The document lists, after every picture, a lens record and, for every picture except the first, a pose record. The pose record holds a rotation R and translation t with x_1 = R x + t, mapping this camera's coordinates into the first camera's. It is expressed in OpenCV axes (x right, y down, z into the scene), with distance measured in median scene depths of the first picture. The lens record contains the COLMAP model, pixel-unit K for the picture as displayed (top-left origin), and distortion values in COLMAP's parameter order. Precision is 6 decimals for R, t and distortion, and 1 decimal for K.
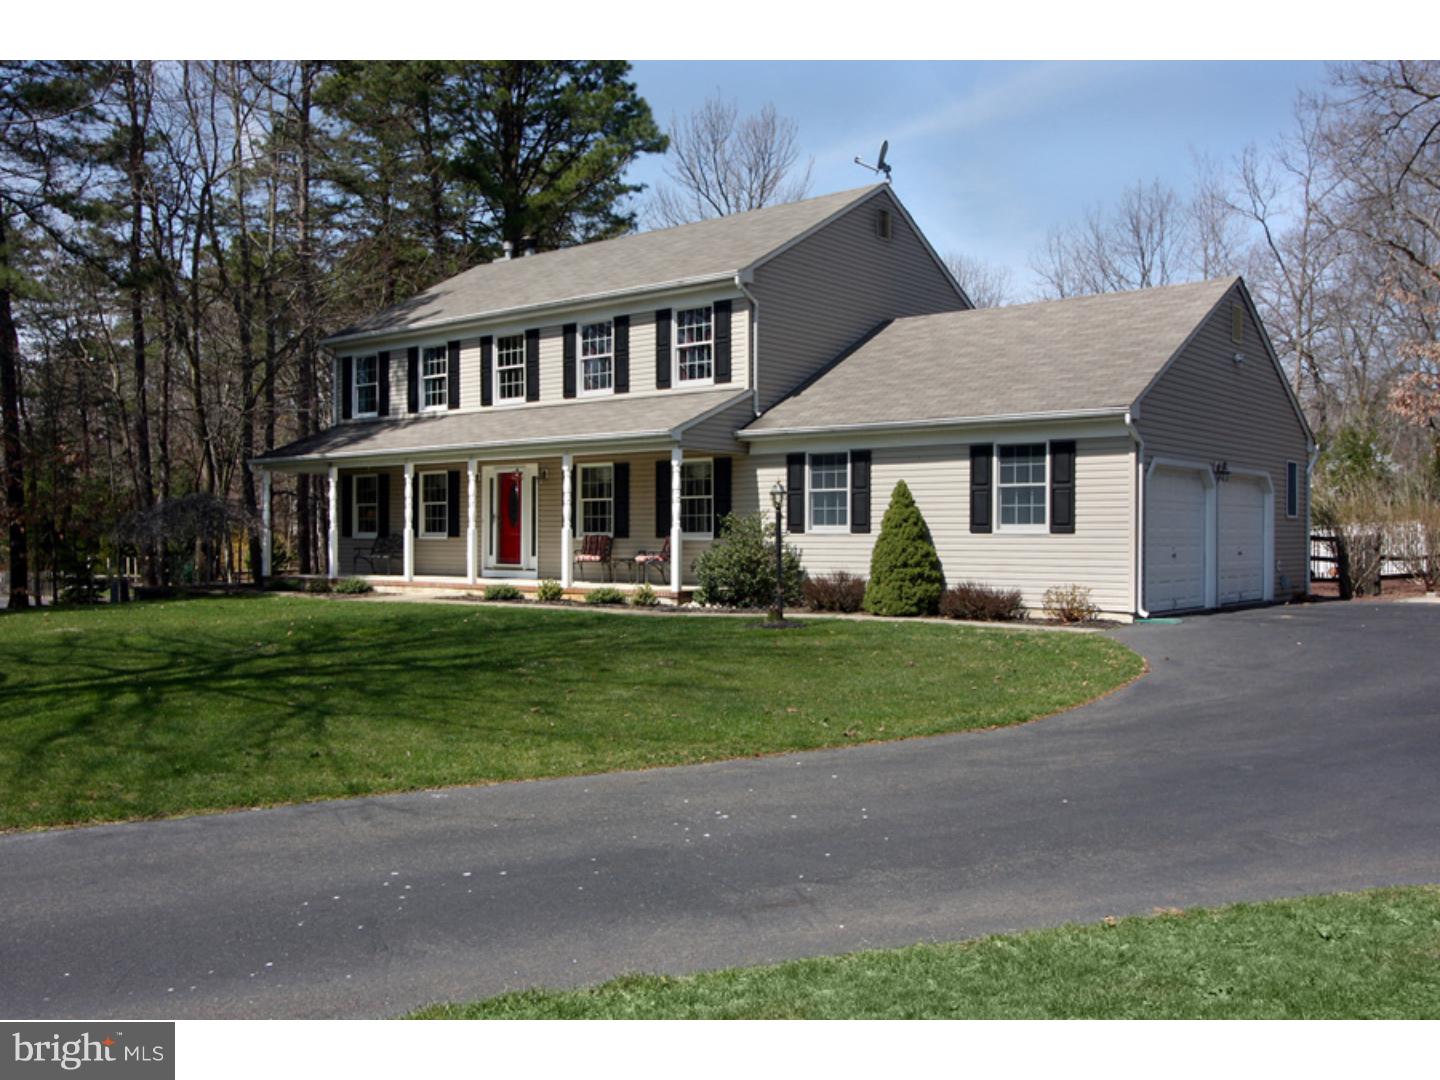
lens RADIAL K [[1281.5, 0, 720.5], [0, 1281.5, 537.6], [0, 0, 1]] dist [-0.006563, 0.003043]
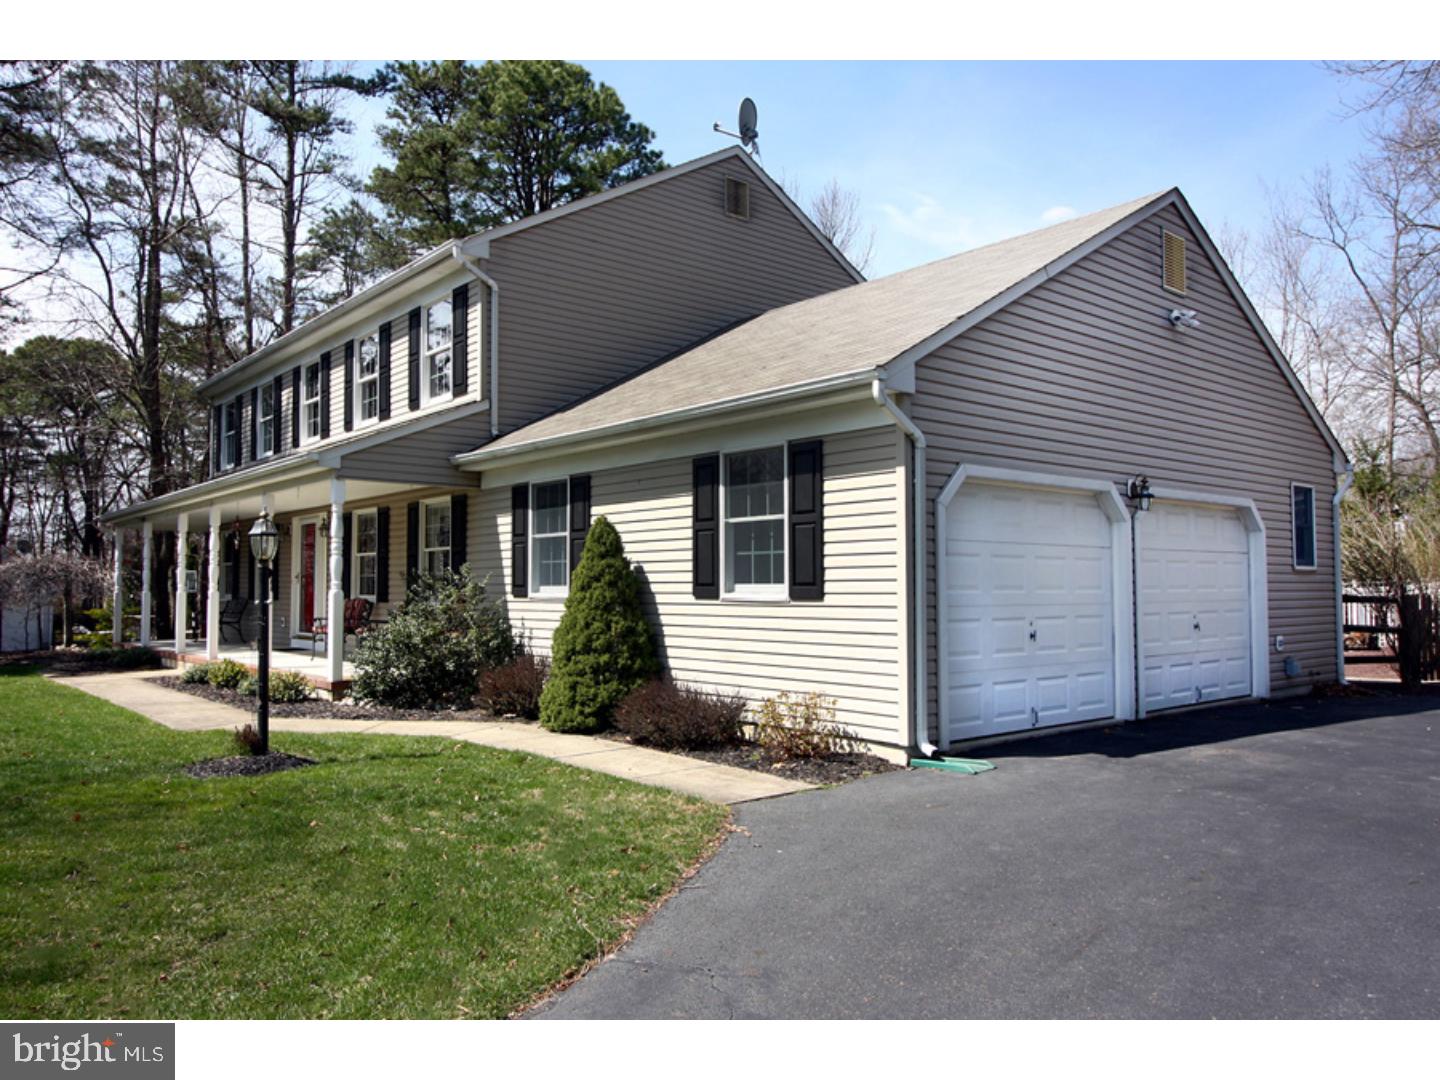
lens RADIAL K [[1028.4, 0, 719.0], [0, 1028.4, 546.2], [0, 0, 1]] dist [0.005781, -0.003766]
pose [[0.982756, -0.012615, -0.184476, 0.301243], [0.004766, 0.999067, -0.042927, -0.007450], [0.184845, 0.041308, 0.981899, 0.510686]]
